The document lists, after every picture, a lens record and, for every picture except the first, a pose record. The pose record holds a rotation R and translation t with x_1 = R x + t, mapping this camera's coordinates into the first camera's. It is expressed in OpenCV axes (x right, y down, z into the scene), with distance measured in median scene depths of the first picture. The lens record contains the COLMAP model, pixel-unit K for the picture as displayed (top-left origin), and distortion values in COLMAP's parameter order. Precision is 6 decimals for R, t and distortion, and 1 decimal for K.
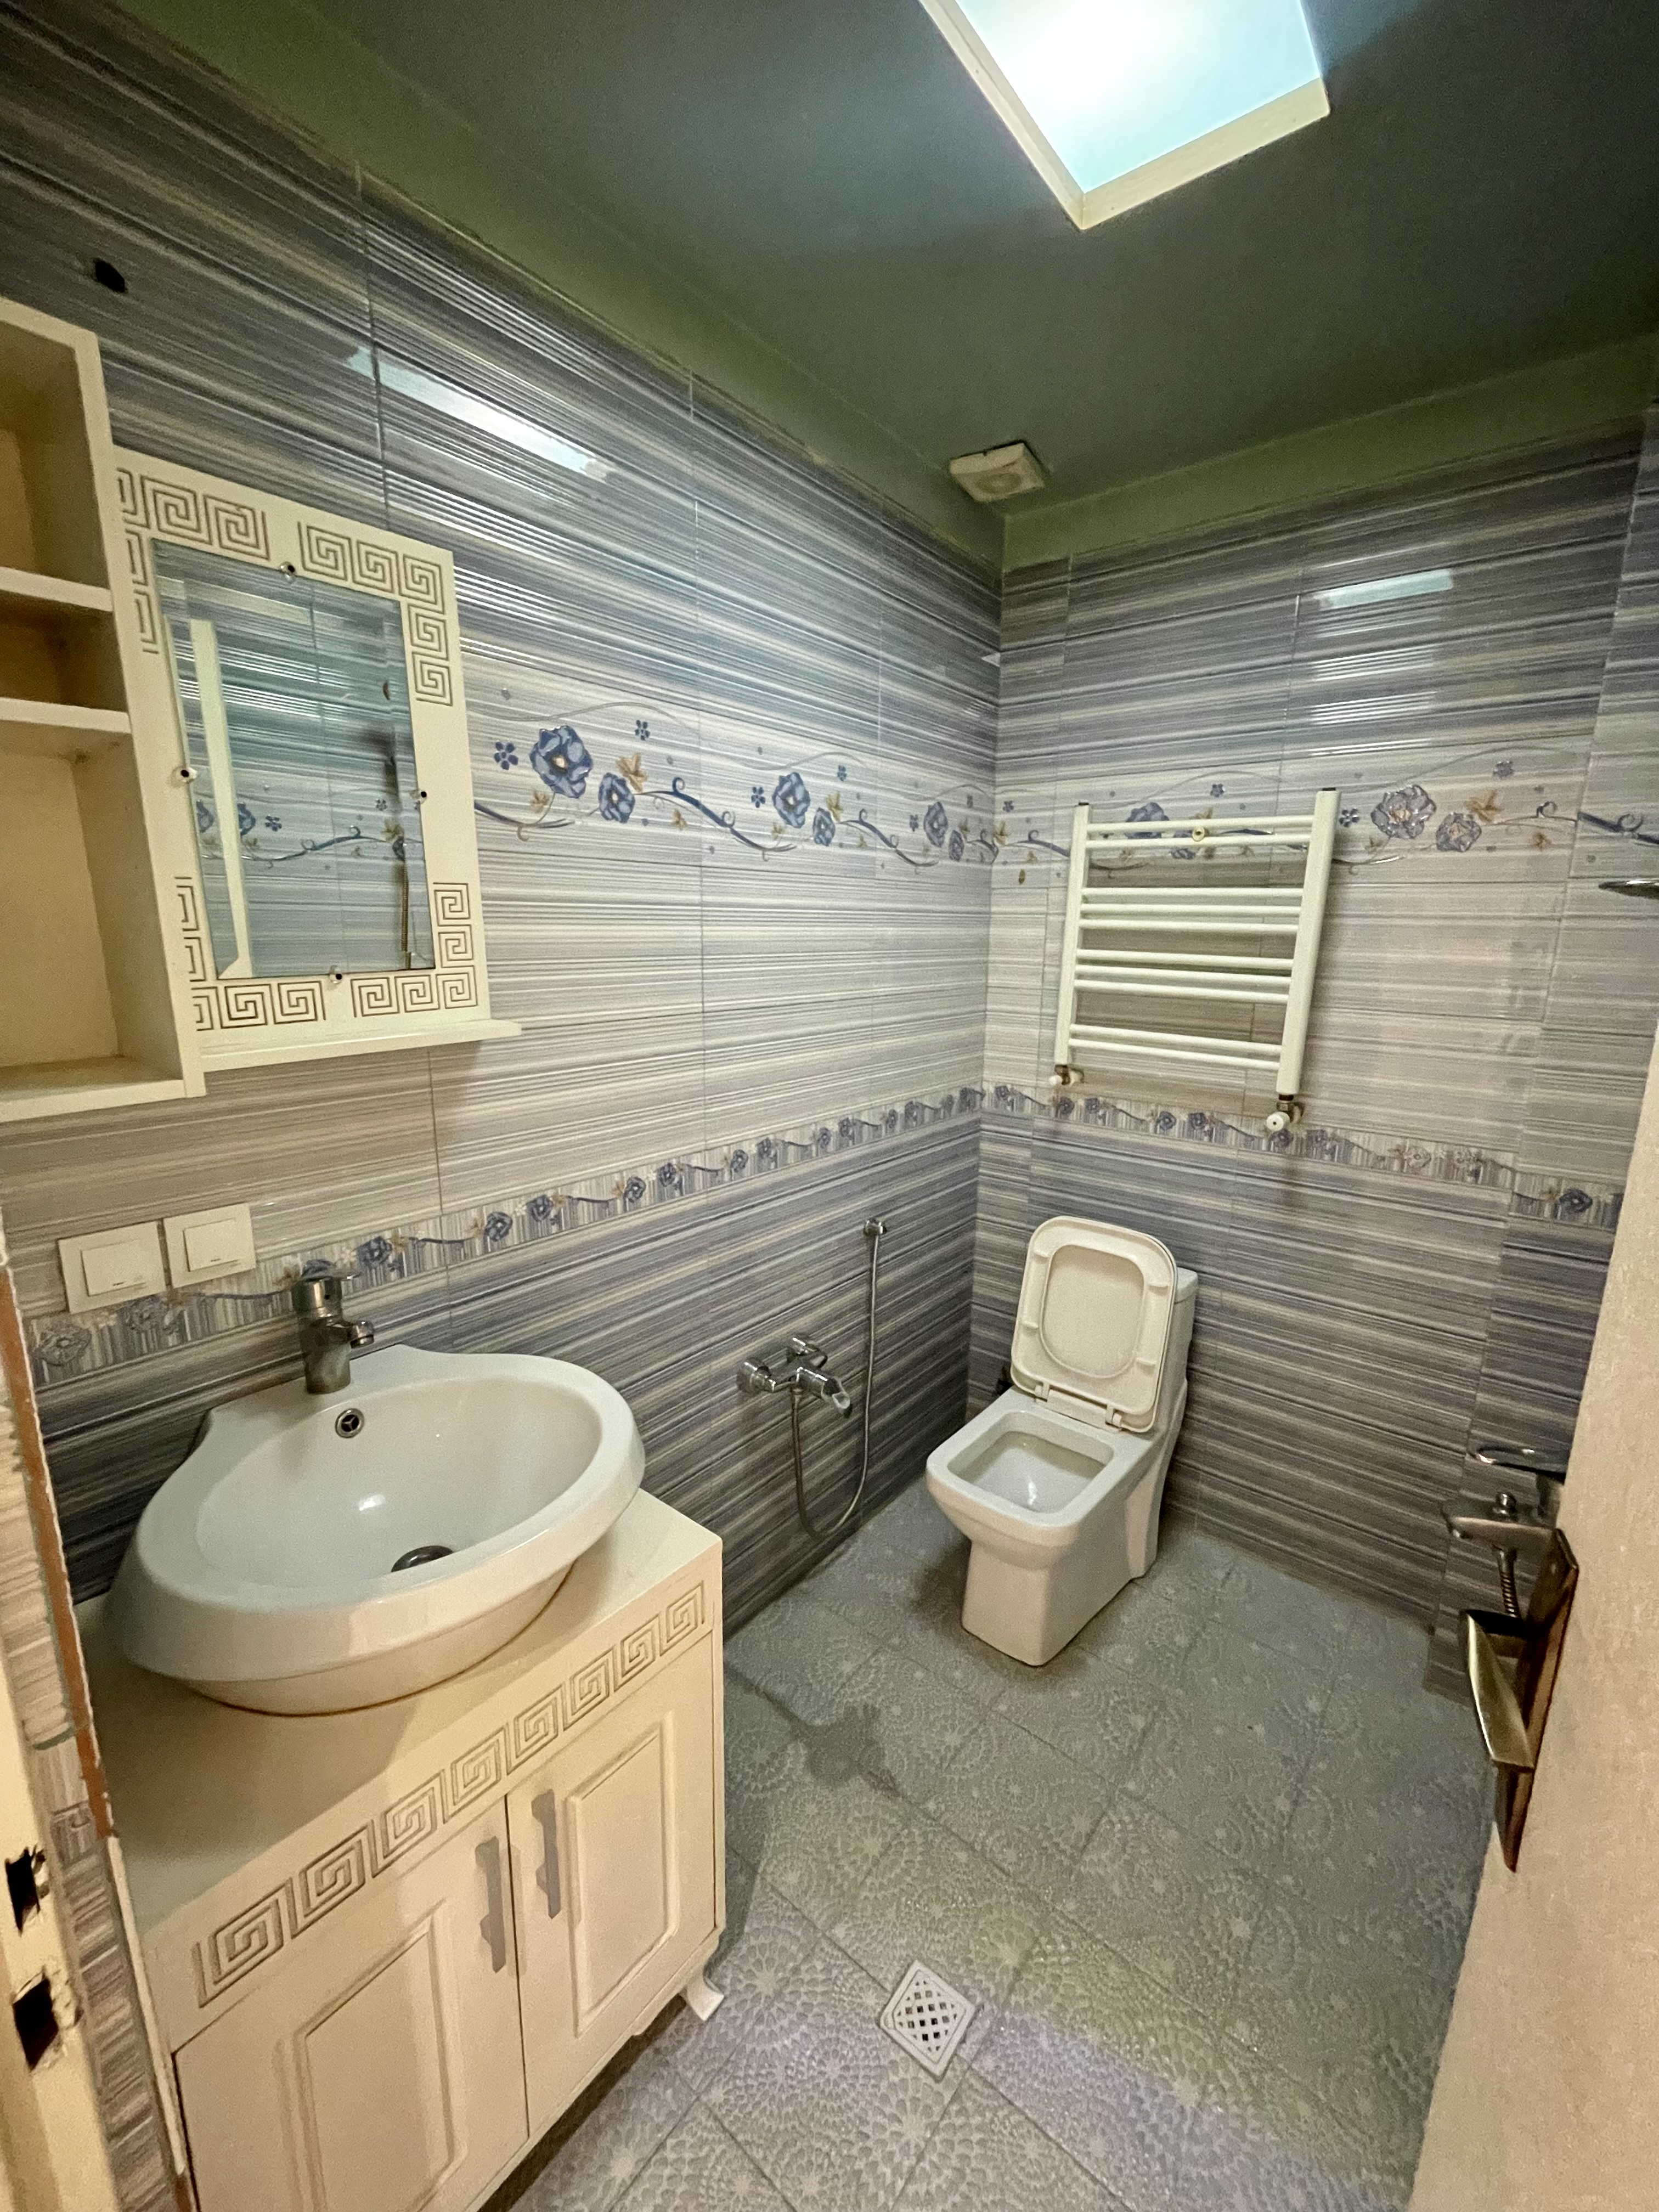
lens RADIAL K [[916.0, 0, 829.5], [0, 916.0, 1106.0], [0, 0, 1]] dist [-0.000261, 0.000006]
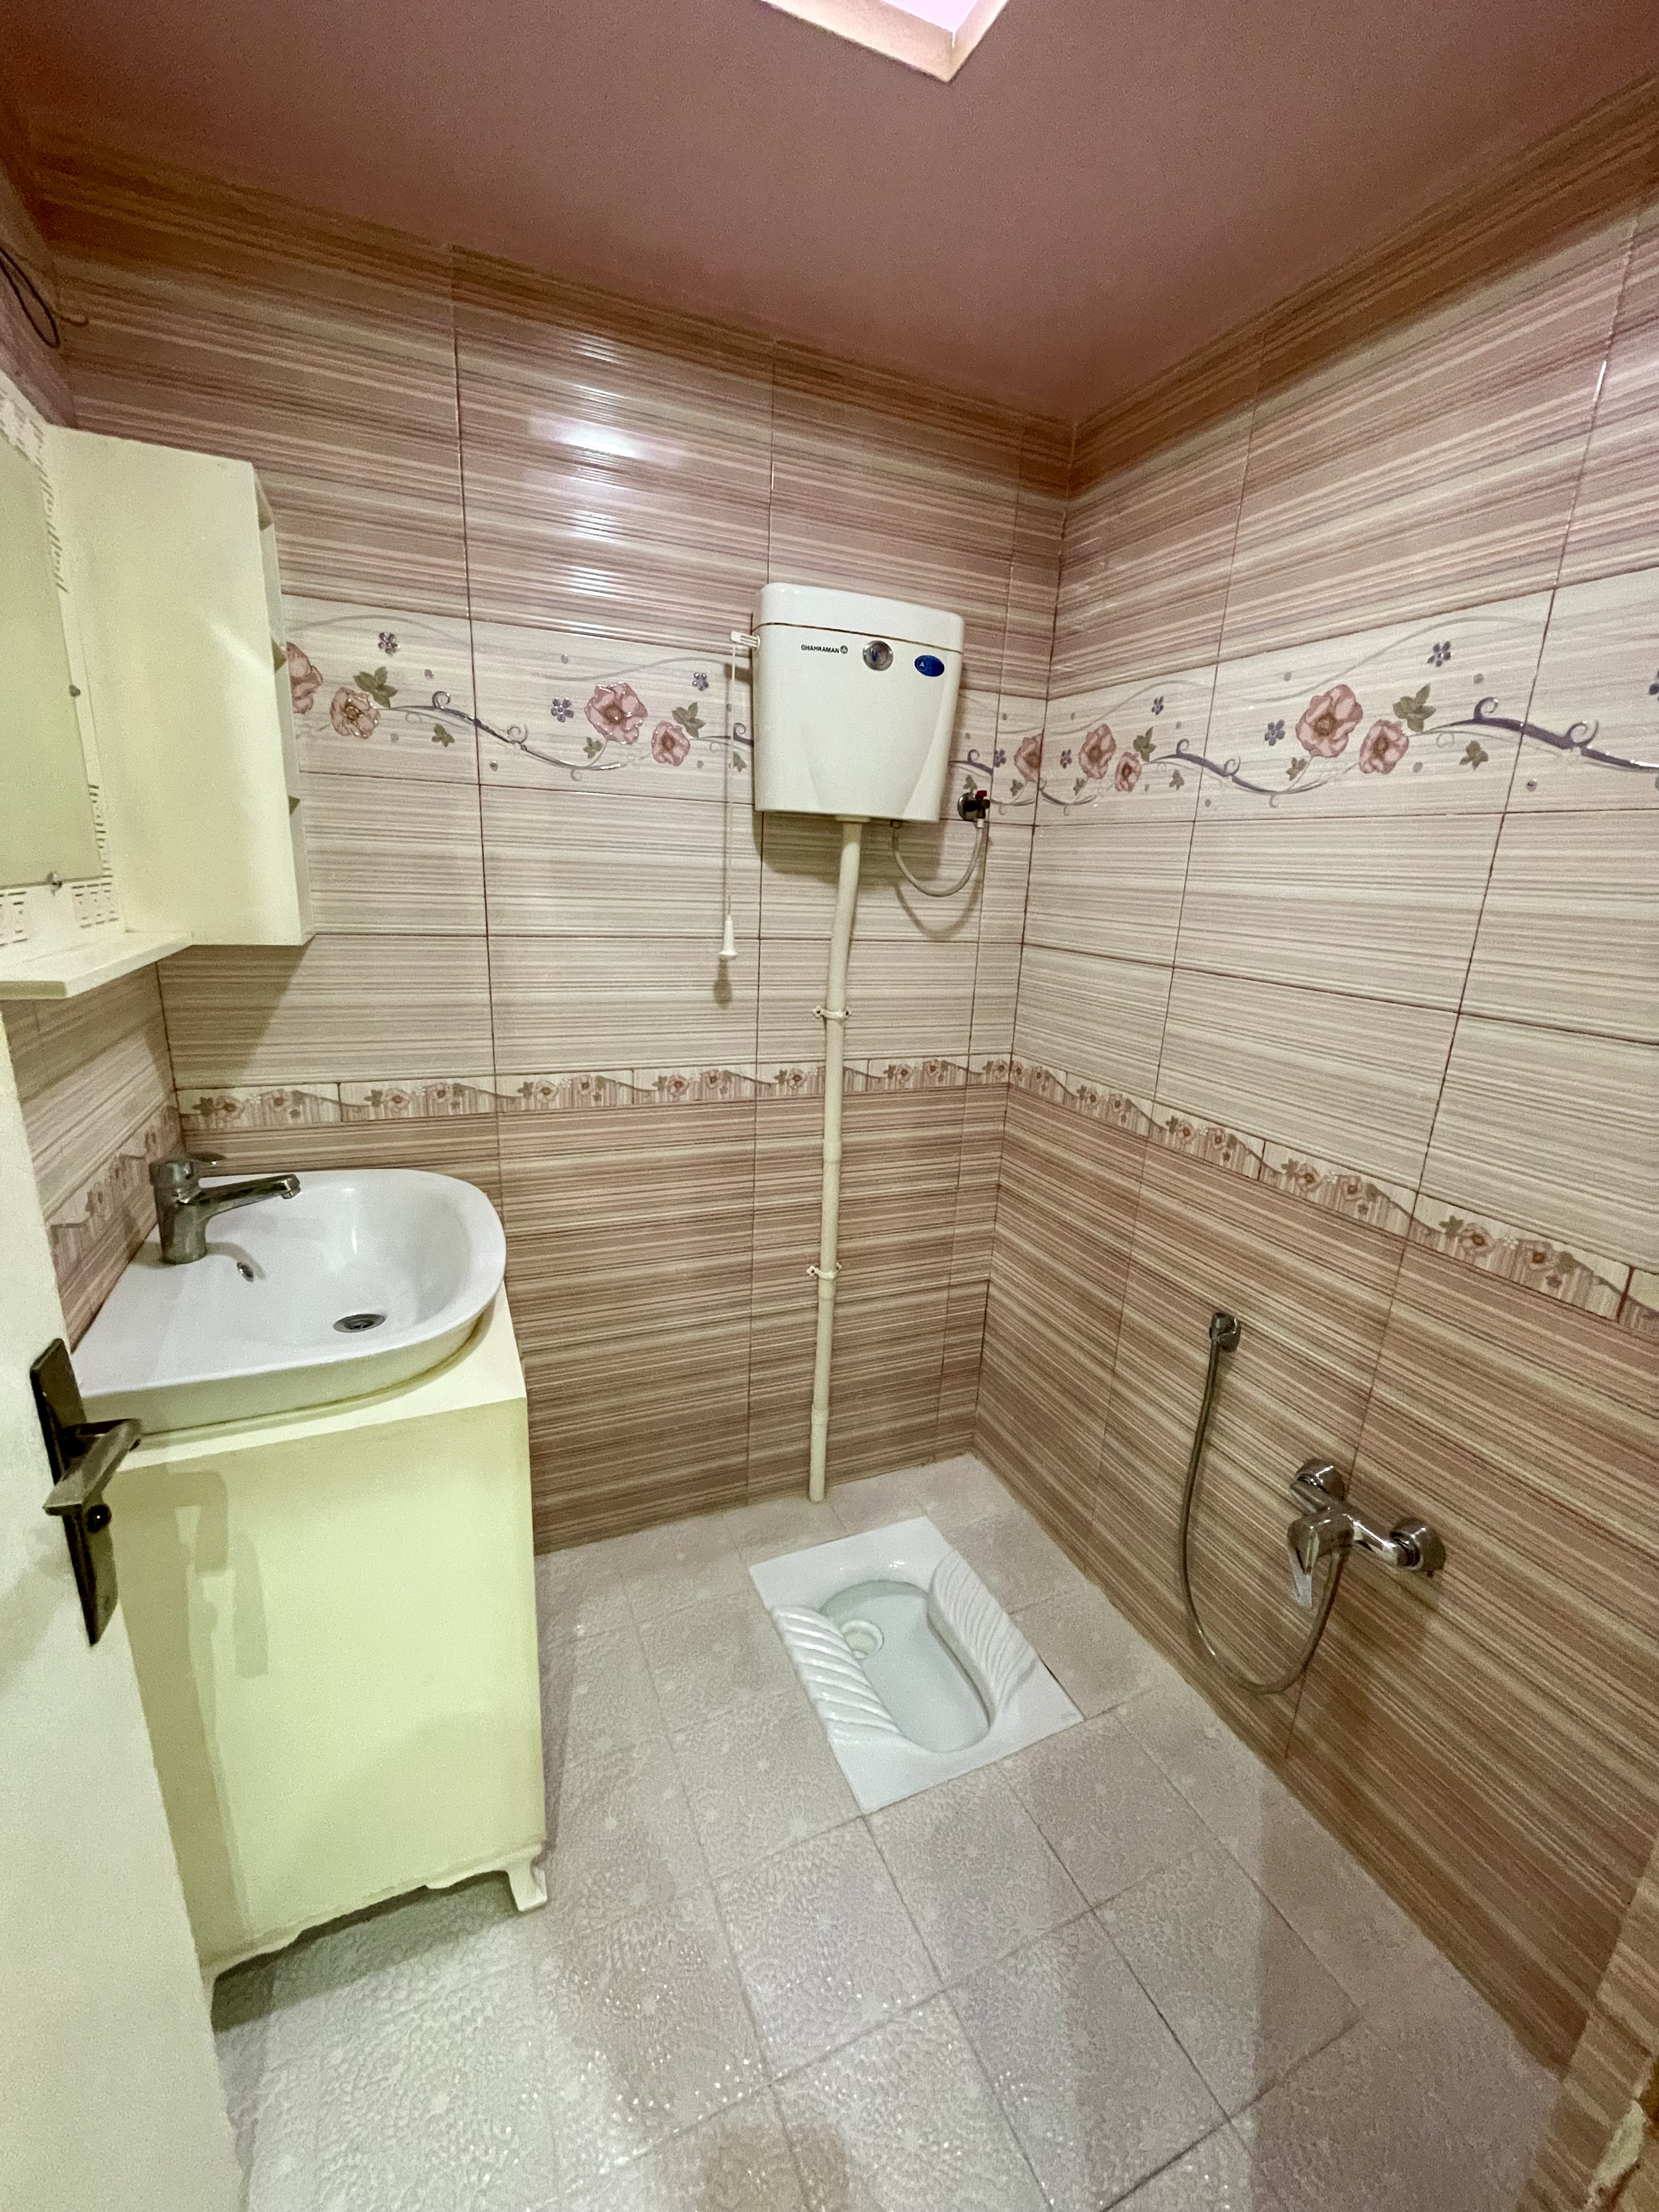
lens RADIAL K [[916.0, 0, 829.5], [0, 916.0, 1106.0], [0, 0, 1]] dist [-0.000261, 0.000006]
pose [[-0.459473, 0.194322, -0.866674, 0.940103], [-0.226737, 0.917782, 0.325987, -0.198955], [0.858764, 0.346289, -0.377636, 1.084859]]
